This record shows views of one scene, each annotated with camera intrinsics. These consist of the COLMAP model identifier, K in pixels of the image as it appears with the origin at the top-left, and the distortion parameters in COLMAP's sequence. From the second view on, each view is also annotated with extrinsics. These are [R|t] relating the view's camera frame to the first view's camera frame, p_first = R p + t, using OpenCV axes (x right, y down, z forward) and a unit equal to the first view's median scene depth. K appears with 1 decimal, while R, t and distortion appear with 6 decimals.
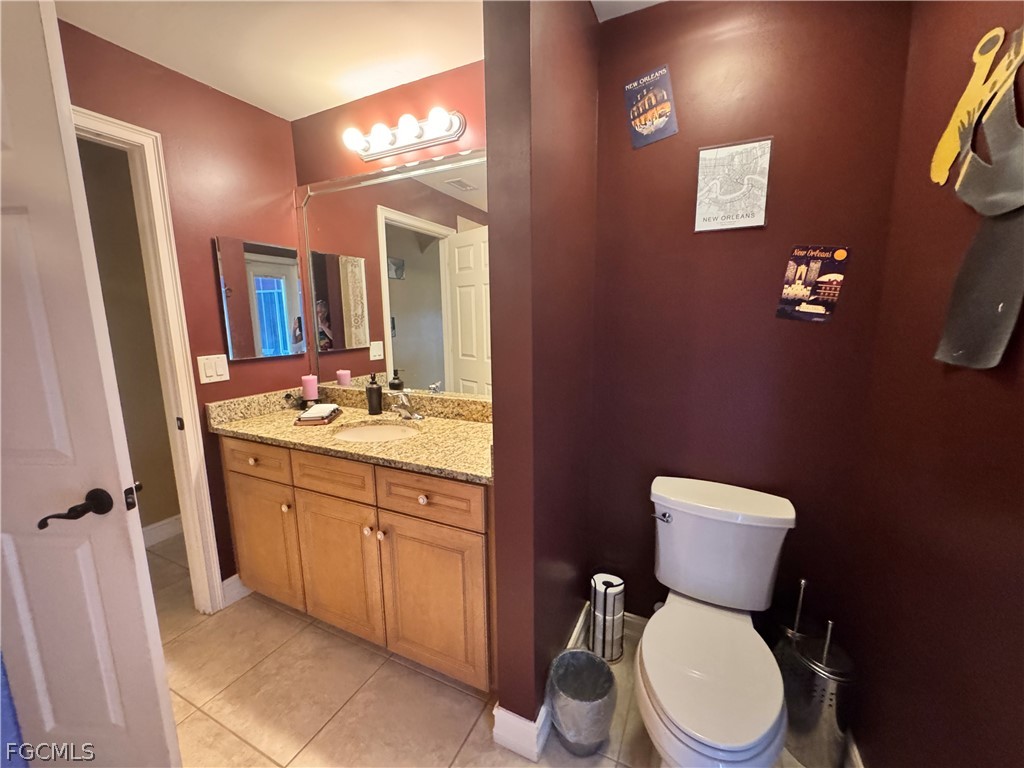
lens RADIAL K [[409.8, 0, 513.8], [0, 409.8, 383.3], [0, 0, 1]] dist [-0.001416, -0.000221]
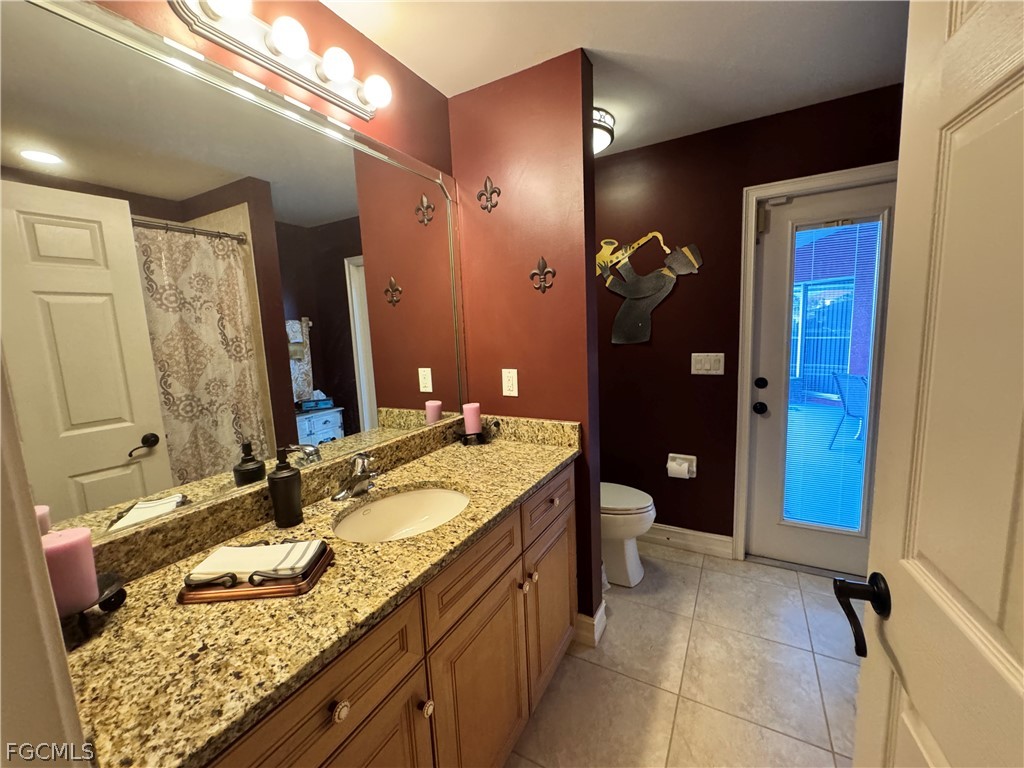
lens RADIAL K [[409.8, 0, 513.8], [0, 409.8, 383.3], [0, 0, 1]] dist [-0.001416, -0.000221]
pose [[0.061473, -0.123728, 0.990410, -1.092479], [0.205495, 0.972597, 0.108748, -0.134425], [-0.976726, 0.196839, 0.085214, 0.838401]]
